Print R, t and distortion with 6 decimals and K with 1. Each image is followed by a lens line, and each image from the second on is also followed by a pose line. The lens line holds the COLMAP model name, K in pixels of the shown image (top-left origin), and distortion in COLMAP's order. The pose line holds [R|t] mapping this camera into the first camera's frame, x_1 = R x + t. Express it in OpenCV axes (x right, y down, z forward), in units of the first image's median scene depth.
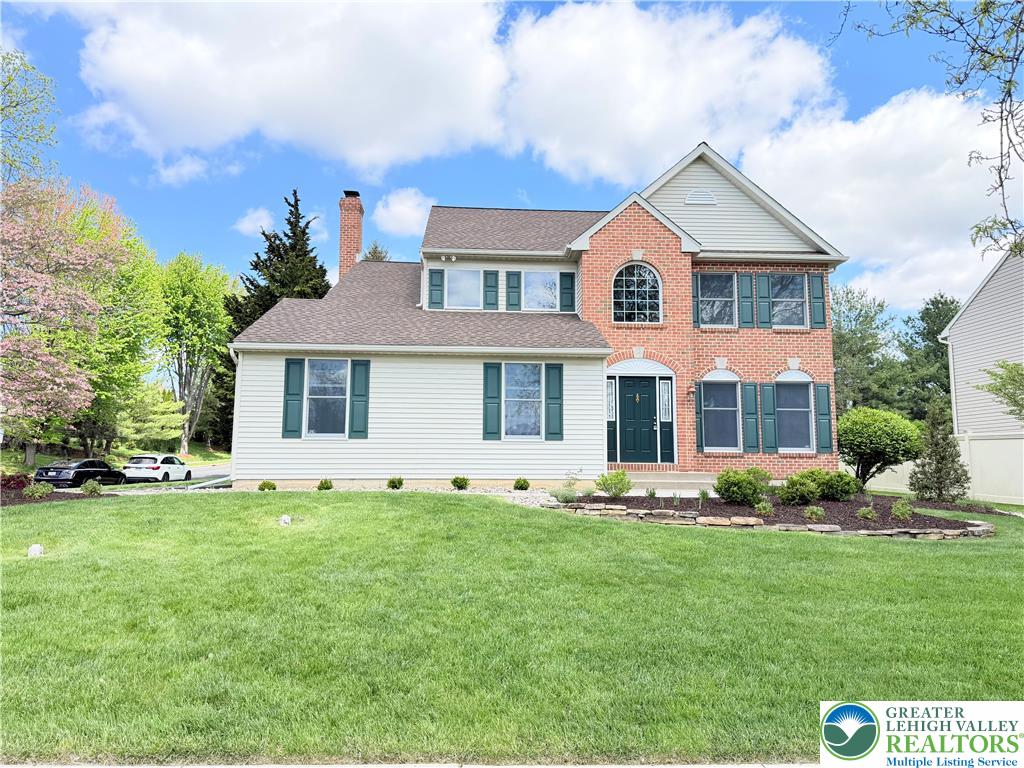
lens RADIAL K [[698.3, 0, 514.5], [0, 698.3, 394.7], [0, 0, 1]] dist [0.103486, -0.000341]
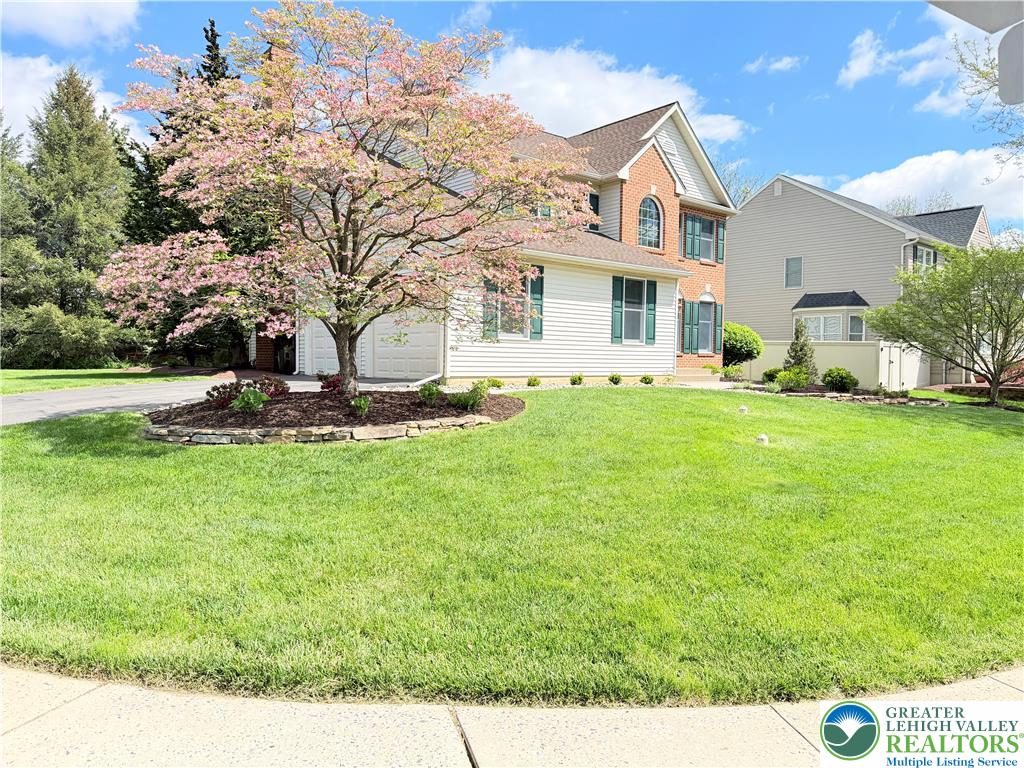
lens RADIAL K [[707.5, 0, 512.0], [0, 707.5, 384.0], [0, 0, 1]] dist [0.000294, -0.000422]
pose [[0.813286, -0.014791, 0.581676, -0.860830], [-0.070306, 0.989855, 0.123469, -0.001872], [-0.577601, -0.141311, 0.803995, 0.127590]]
